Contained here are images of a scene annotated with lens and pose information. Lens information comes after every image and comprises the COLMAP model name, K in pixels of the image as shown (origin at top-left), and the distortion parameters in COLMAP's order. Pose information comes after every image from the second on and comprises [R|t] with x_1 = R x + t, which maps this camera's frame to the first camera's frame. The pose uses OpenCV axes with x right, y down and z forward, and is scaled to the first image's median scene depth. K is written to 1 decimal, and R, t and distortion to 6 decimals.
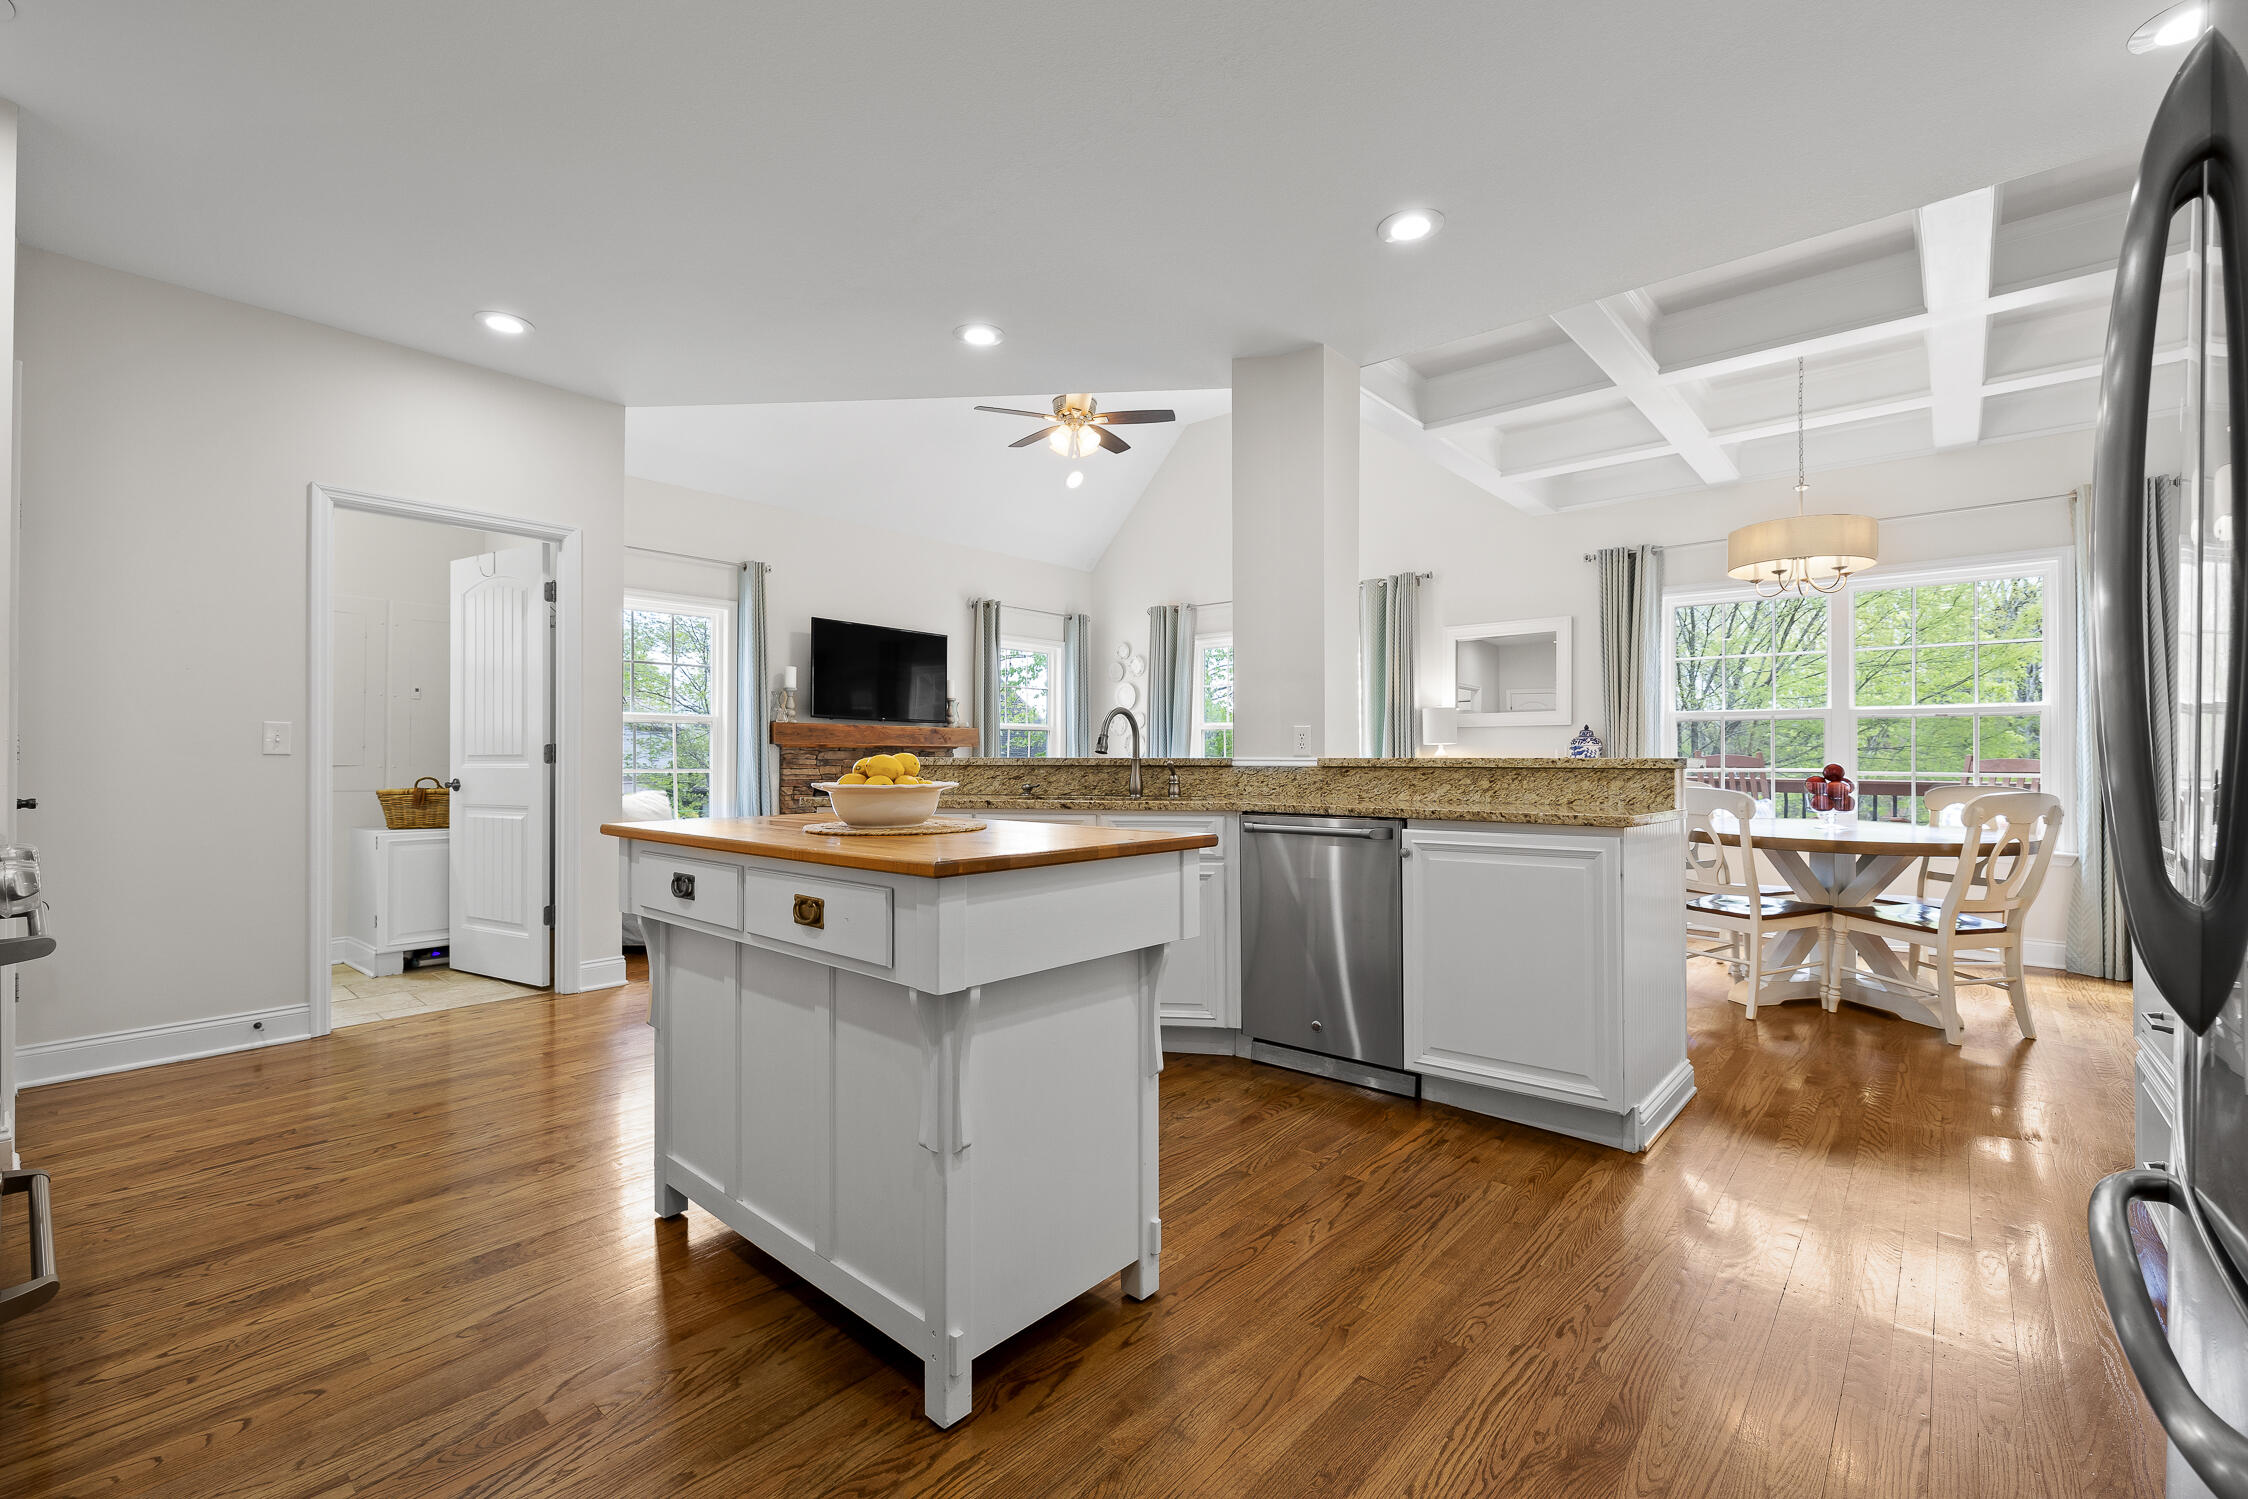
lens RADIAL K [[967.0, 0, 1139.7], [0, 967.0, 753.8], [0, 0, 1]] dist [-0.000168, 0.000276]
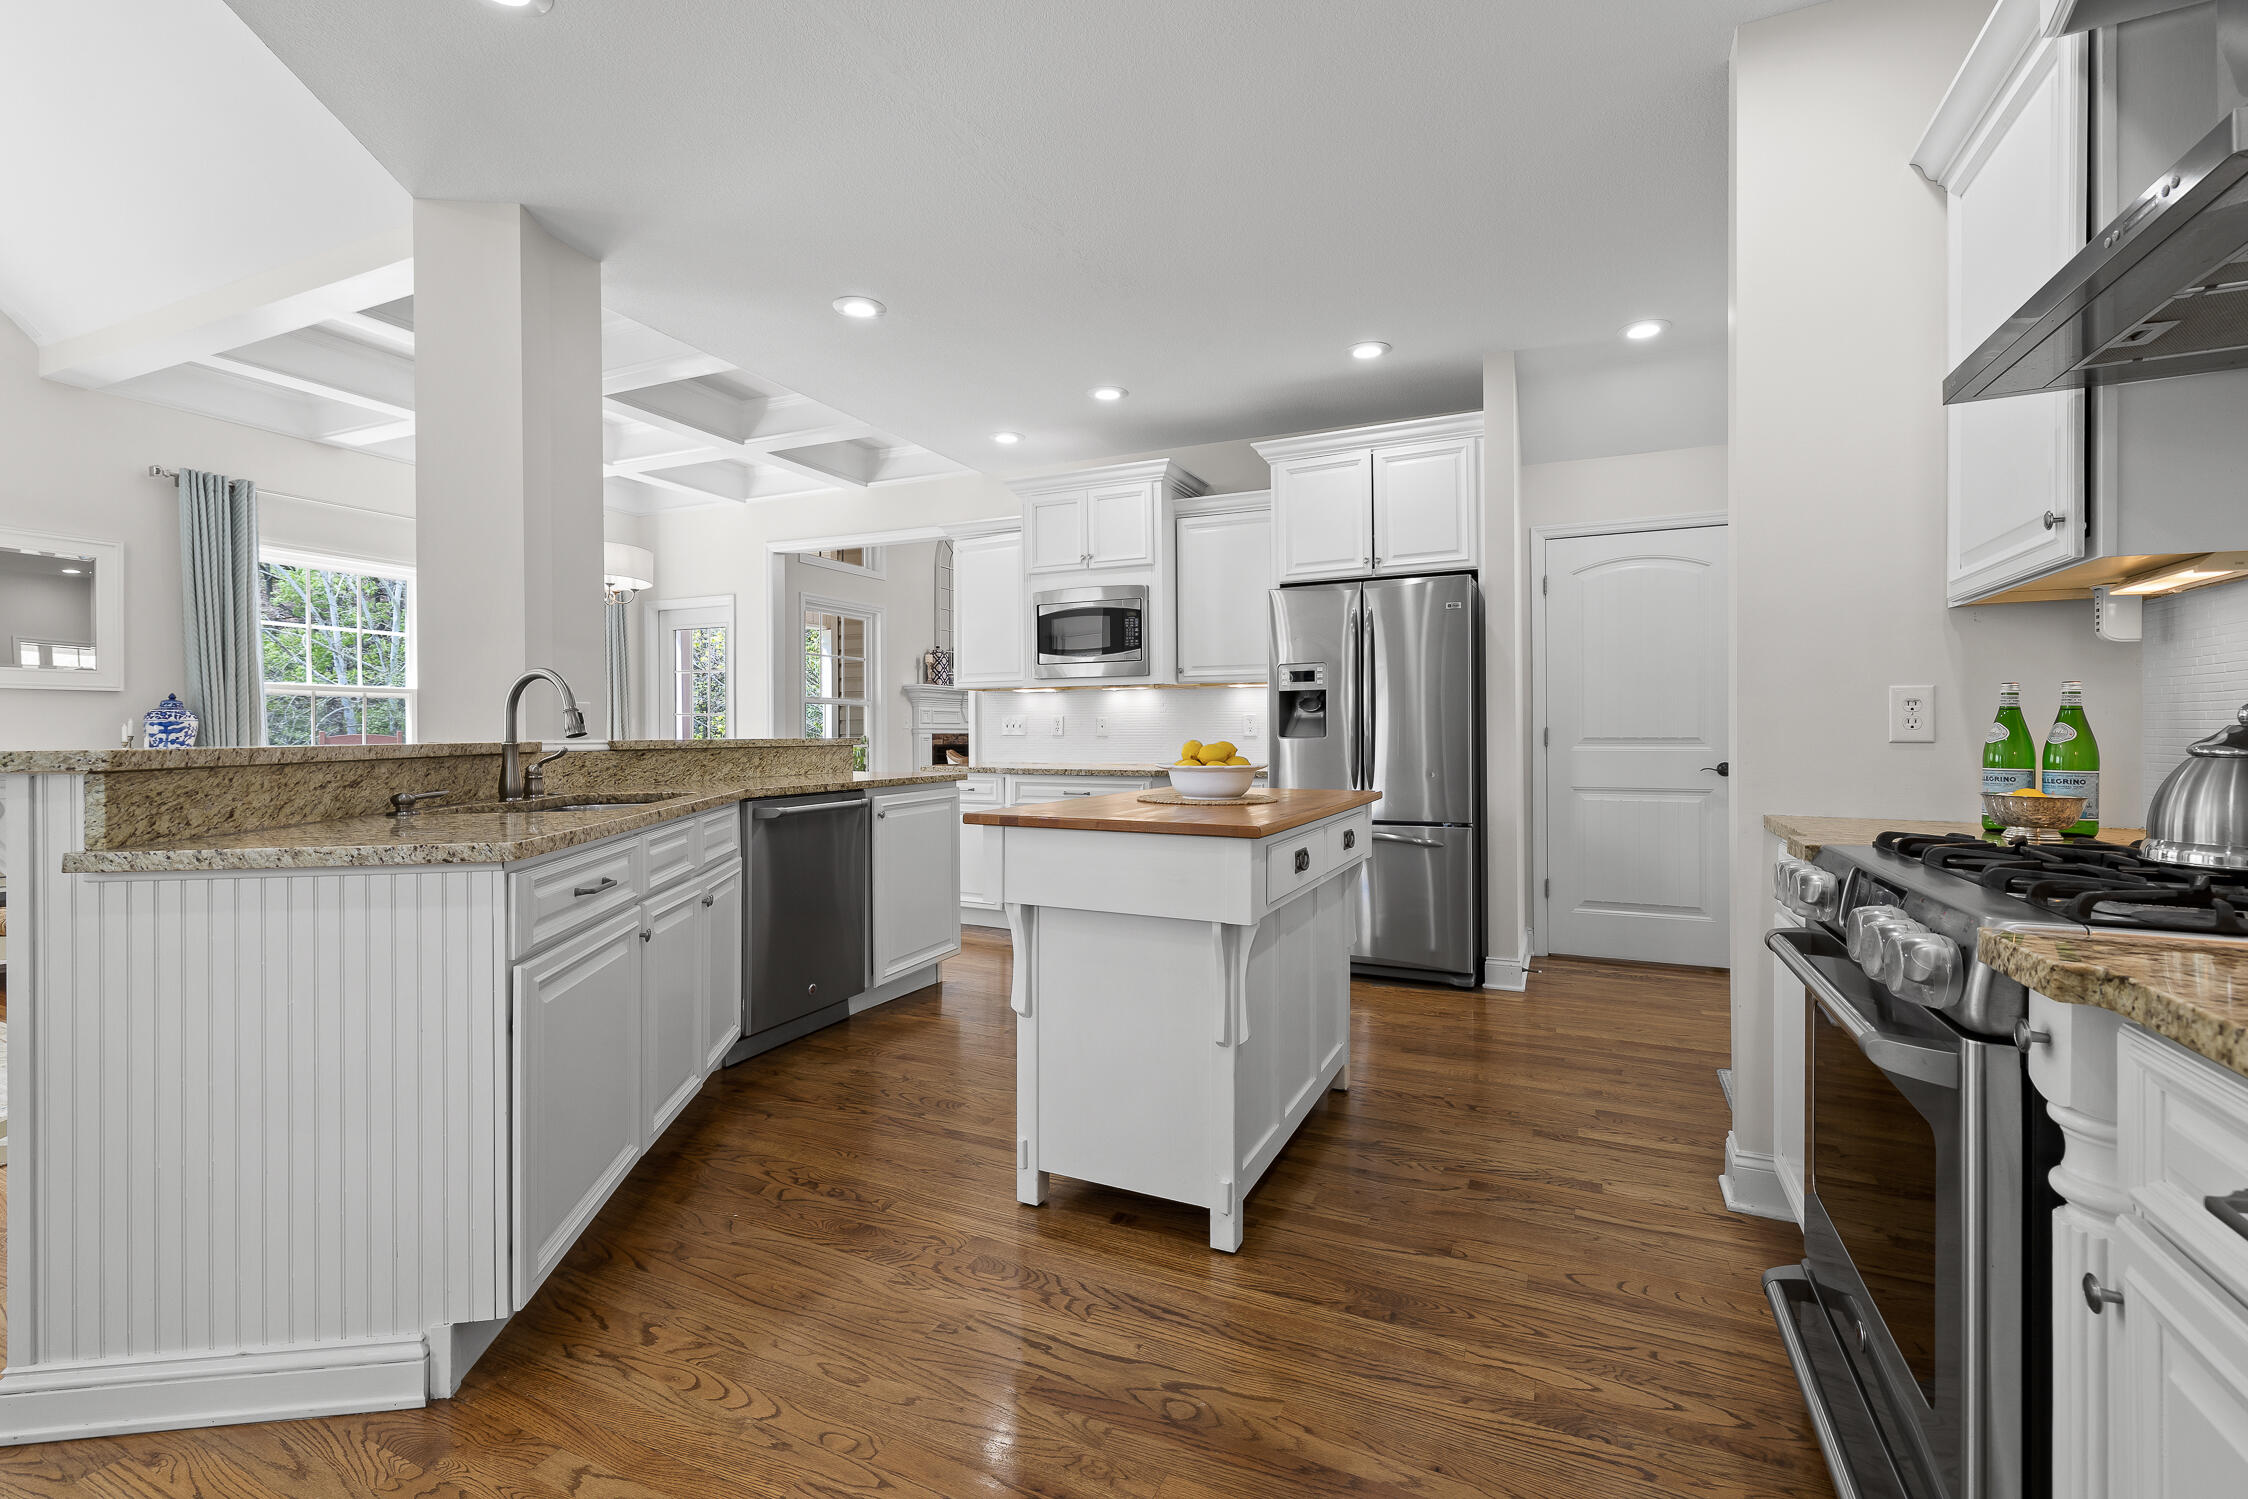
lens RADIAL K [[967.0, 0, 1135.8], [0, 967.0, 738.7], [0, 0, 1]] dist [-0.000168, 0.000276]
pose [[-0.276552, -0.007999, 0.960966, -0.916298], [-0.004301, 0.999966, 0.007086, -0.006081], [-0.960989, -0.002173, -0.276577, 0.917873]]
